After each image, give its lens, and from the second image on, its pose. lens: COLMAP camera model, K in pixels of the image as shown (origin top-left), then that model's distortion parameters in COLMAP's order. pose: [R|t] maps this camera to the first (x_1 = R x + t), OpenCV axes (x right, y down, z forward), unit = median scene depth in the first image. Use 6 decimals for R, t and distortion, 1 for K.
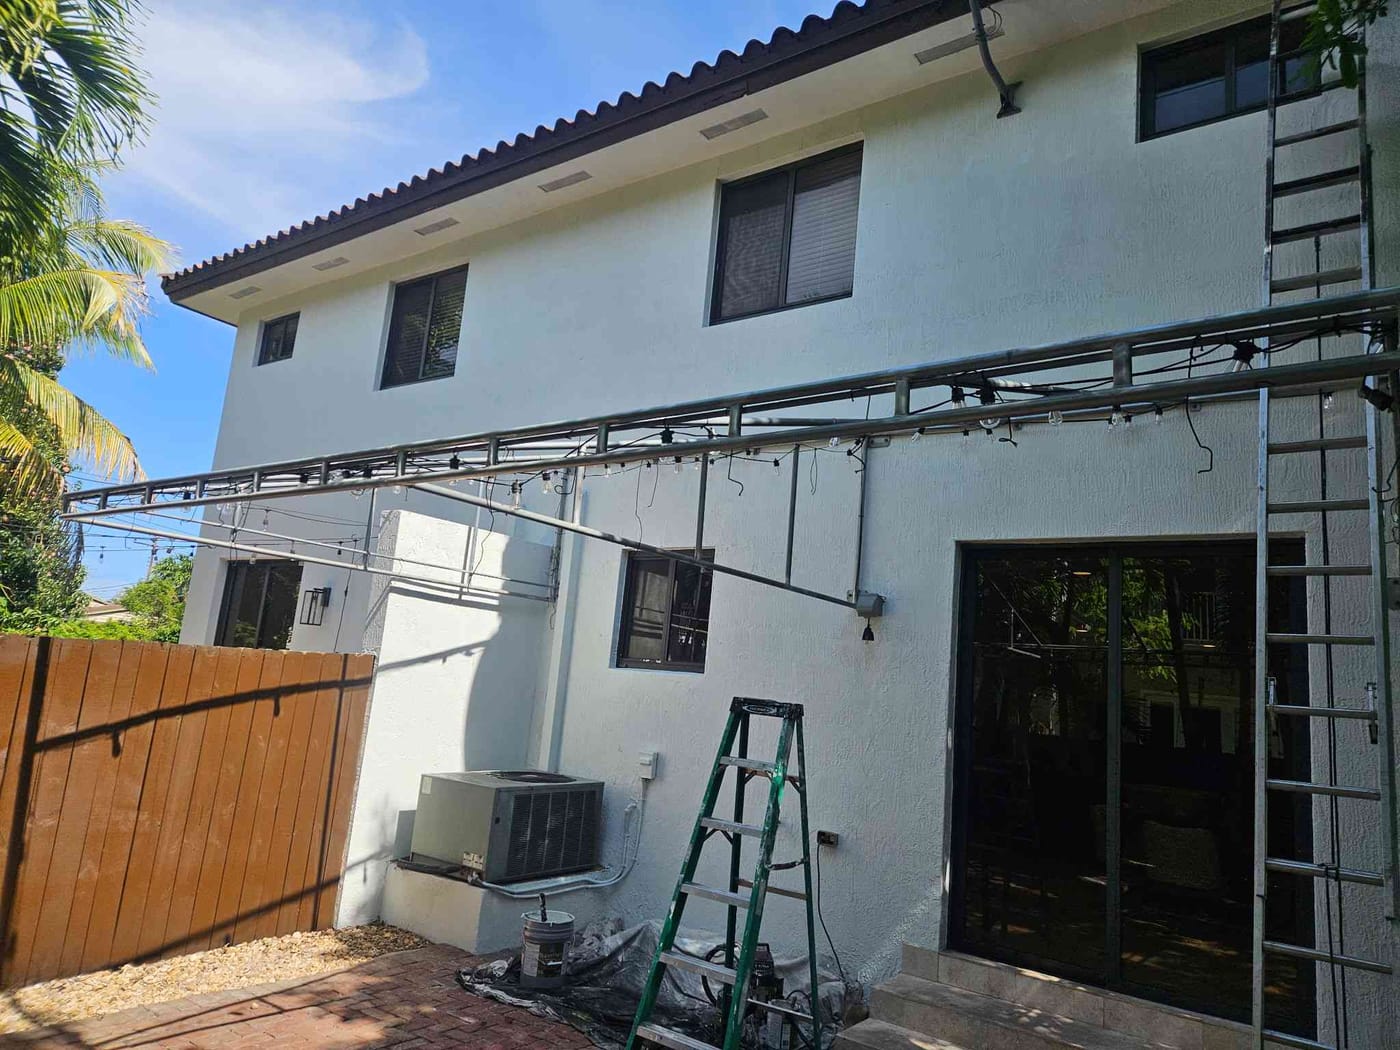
lens RADIAL K [[902.2, 0, 689.6], [0, 902.2, 526.7], [0, 0, 1]] dist [0.005818, 0.002016]
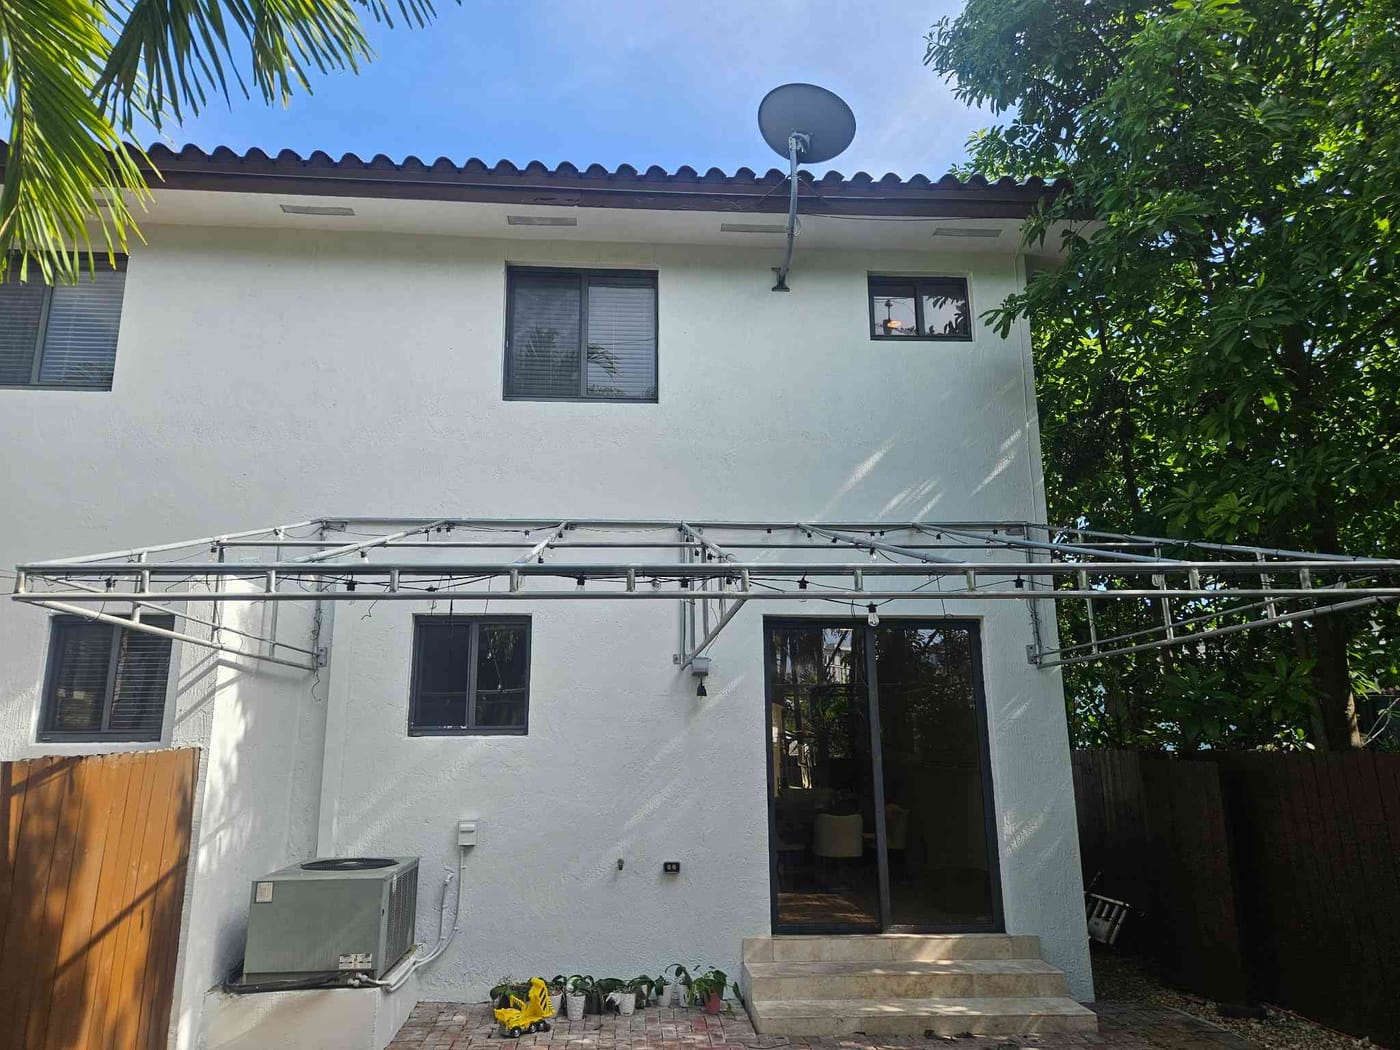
lens RADIAL K [[902.2, 0, 689.6], [0, 902.2, 526.7], [0, 0, 1]] dist [0.005818, 0.002016]
pose [[0.774586, 0.064274, 0.629194, -0.523081], [-0.042205, 0.997858, -0.049977, -0.036307], [-0.631058, 0.012157, 0.775640, 0.058362]]
